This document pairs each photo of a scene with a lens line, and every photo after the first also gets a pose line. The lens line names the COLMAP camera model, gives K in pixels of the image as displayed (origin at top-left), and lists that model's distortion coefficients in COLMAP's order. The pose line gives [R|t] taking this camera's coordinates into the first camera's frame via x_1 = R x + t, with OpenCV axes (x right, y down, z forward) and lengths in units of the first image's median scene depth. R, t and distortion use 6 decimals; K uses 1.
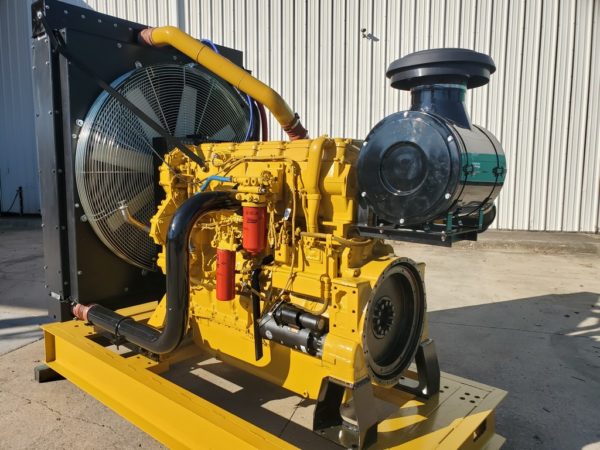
lens RADIAL K [[465.3, 0, 299.1], [0, 465.3, 224.8], [0, 0, 1]] dist [0.002509, 0.025439]
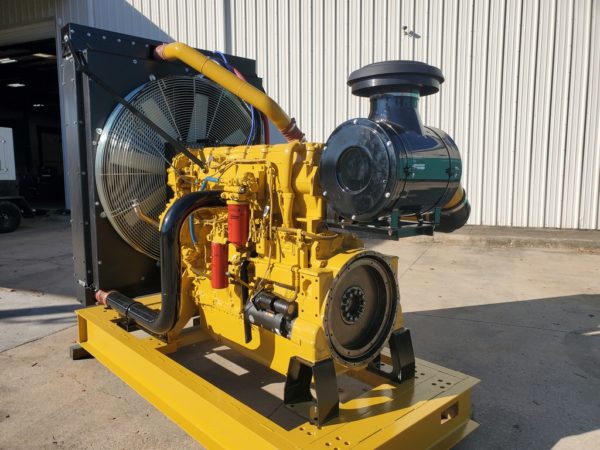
lens RADIAL K [[465.3, 0, 301.9], [0, 465.3, 223.8], [0, 0, 1]] dist [0.002509, 0.025439]
pose [[0.994382, 0.003218, -0.105806, 0.144815], [-0.003052, 0.999994, 0.001739, 0.004133], [0.105811, -0.001406, 0.994385, -0.082279]]
